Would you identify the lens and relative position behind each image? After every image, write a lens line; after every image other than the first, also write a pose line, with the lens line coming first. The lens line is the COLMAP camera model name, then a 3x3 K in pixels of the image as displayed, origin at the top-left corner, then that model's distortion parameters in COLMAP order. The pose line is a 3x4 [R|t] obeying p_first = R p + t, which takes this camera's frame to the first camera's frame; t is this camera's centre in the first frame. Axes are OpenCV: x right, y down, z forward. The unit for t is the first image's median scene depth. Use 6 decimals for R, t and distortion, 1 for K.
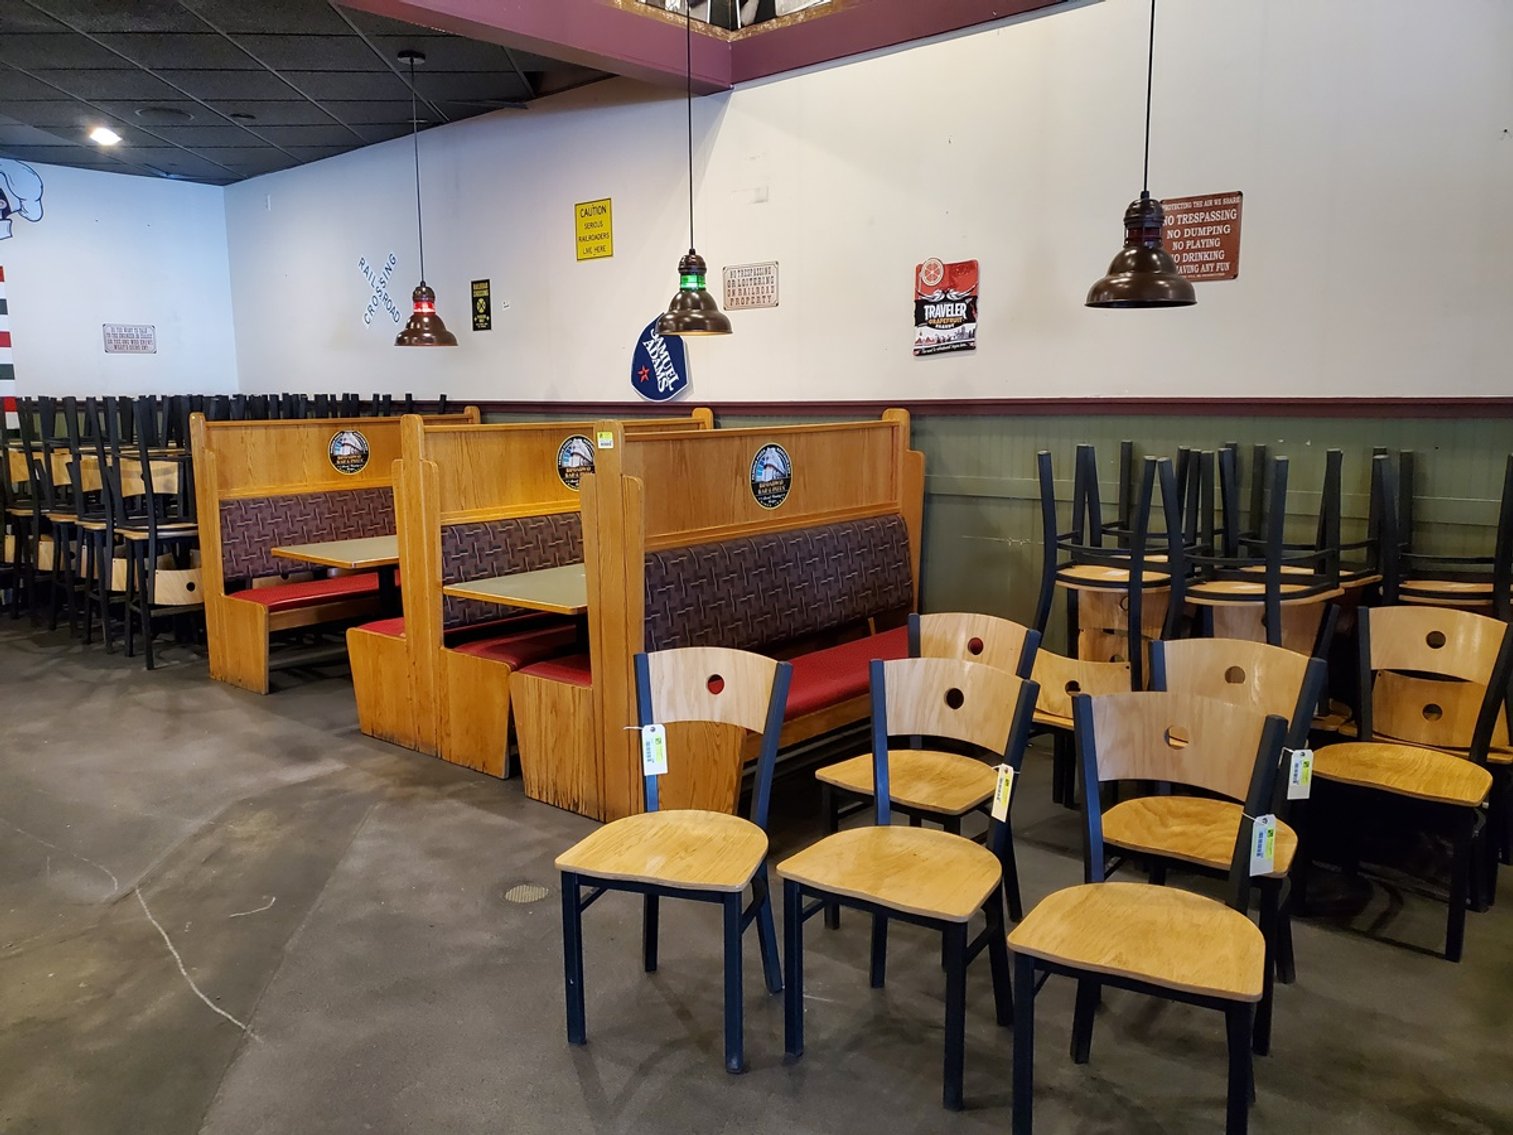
lens RADIAL K [[1173.1, 0, 756.4], [0, 1173.1, 566.6], [0, 0, 1]] dist [-0.004290, -0.002641]
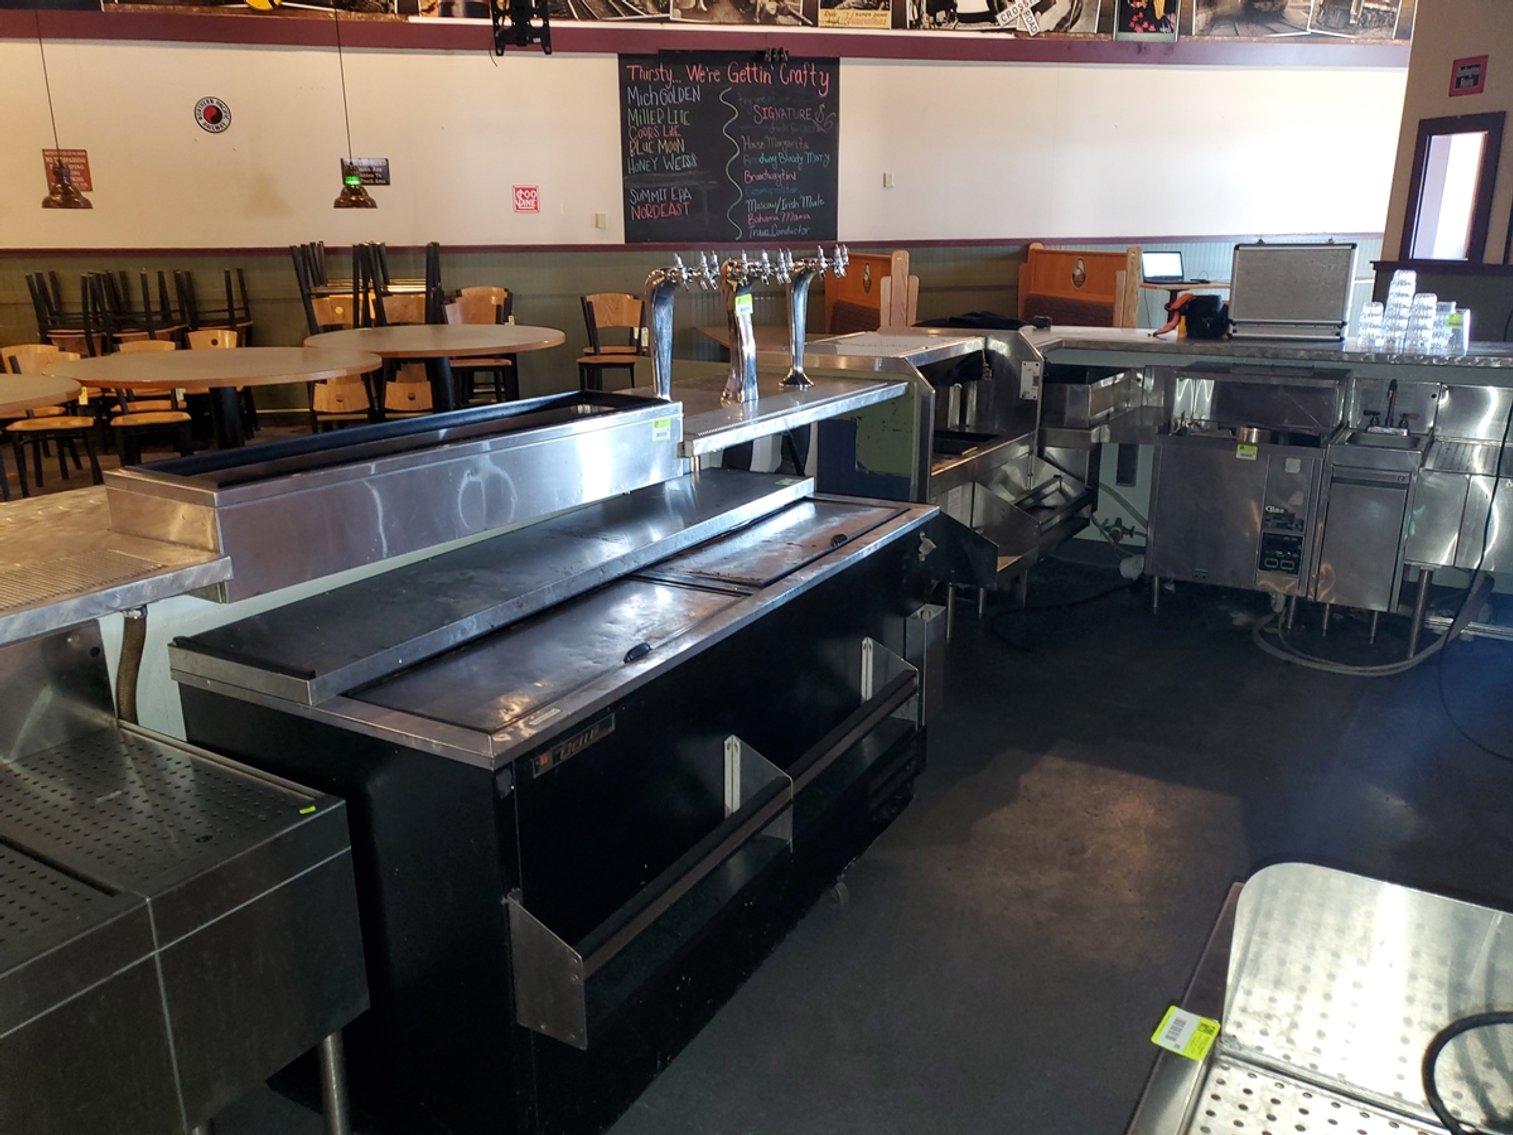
lens RADIAL K [[1173.1, 0, 754.9], [0, 1173.1, 569.9], [0, 0, 1]] dist [-0.004290, -0.002641]
pose [[0.564366, -0.224585, 0.794388, -0.881173], [0.123282, 0.974421, 0.187898, 0.202543], [-0.816267, -0.008110, 0.577618, -1.421568]]
